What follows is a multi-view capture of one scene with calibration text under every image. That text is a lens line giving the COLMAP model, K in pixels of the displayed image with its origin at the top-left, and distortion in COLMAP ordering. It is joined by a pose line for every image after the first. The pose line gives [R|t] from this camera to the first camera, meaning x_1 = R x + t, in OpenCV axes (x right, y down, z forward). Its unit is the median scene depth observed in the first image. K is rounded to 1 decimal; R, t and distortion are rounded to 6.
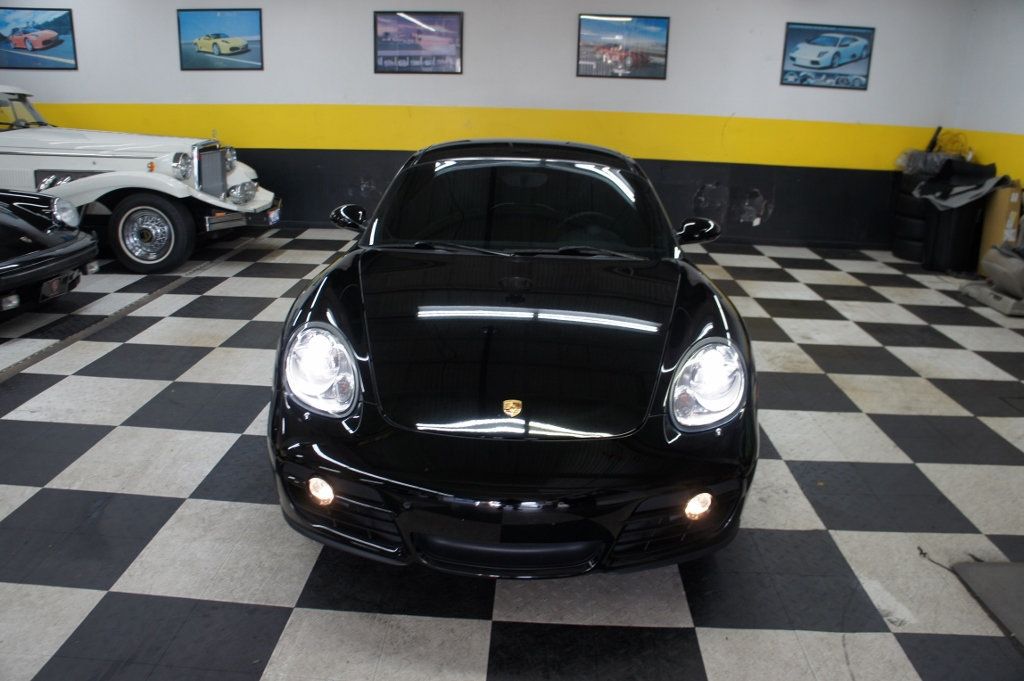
lens RADIAL K [[801.1, 0, 517.9], [0, 801.1, 340.7], [0, 0, 1]] dist [-0.172495, 0.115365]
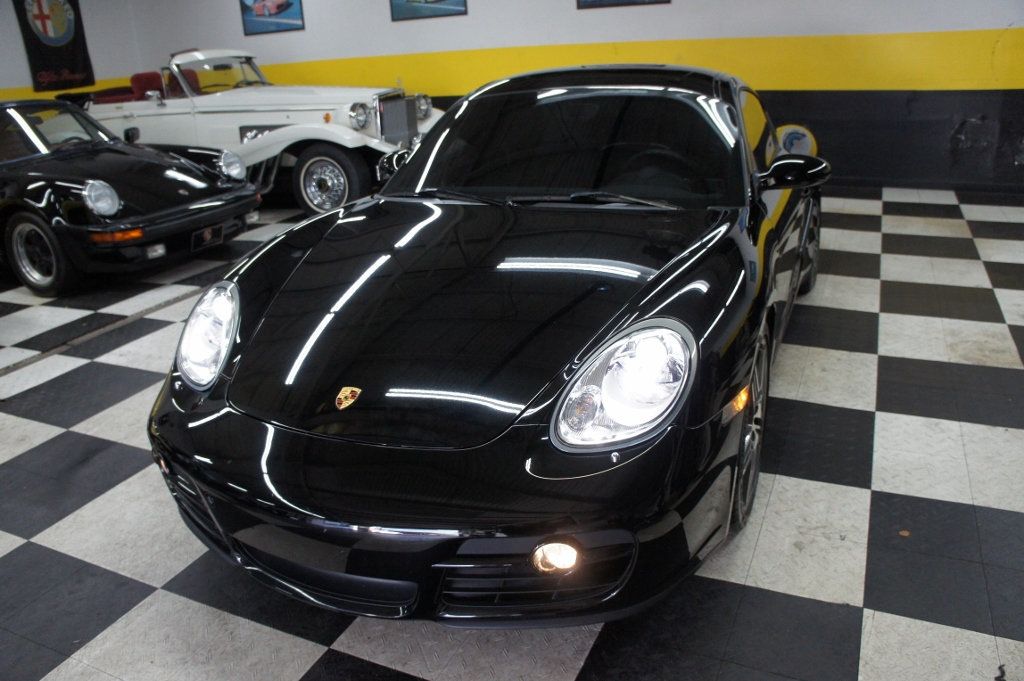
lens RADIAL K [[801.1, 0, 512.5], [0, 801.1, 342.2], [0, 0, 1]] dist [-0.172495, 0.115365]
pose [[0.920152, 0.059662, -0.386988, 0.162613], [-0.034743, 0.996866, 0.071078, -0.011961], [0.390016, -0.051957, 0.919341, 0.121699]]
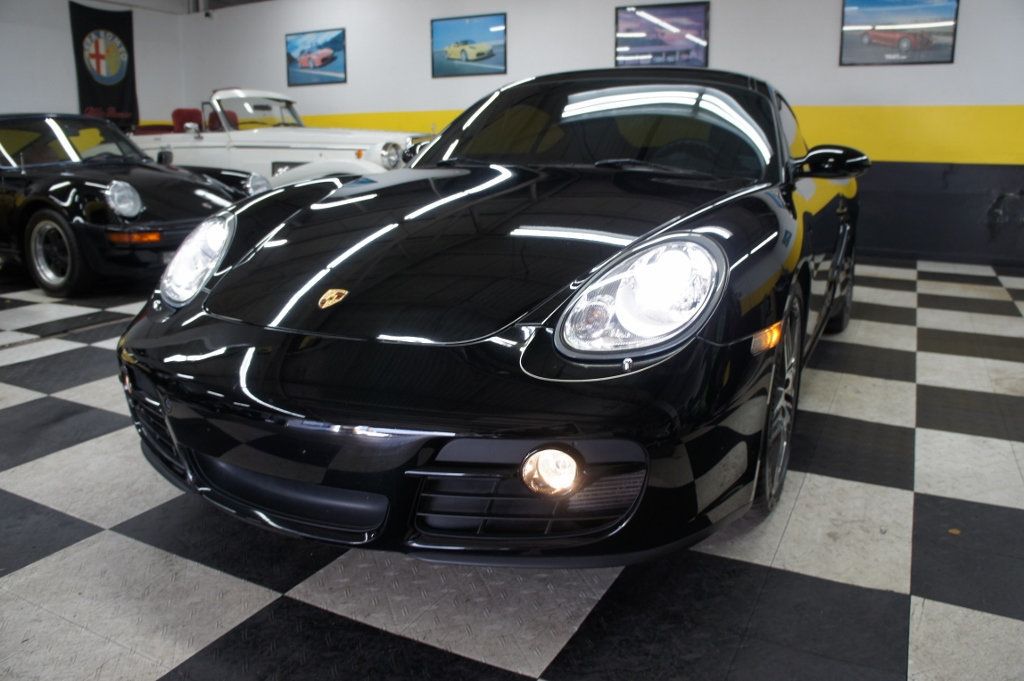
lens RADIAL K [[801.1, 0, 511.4], [0, 801.1, 342.1], [0, 0, 1]] dist [-0.172495, 0.115365]
pose [[0.903441, 0.071094, -0.422777, 0.160379], [-0.101467, 0.993594, -0.049746, 0.051402], [0.416532, 0.087840, 0.904868, 0.153822]]
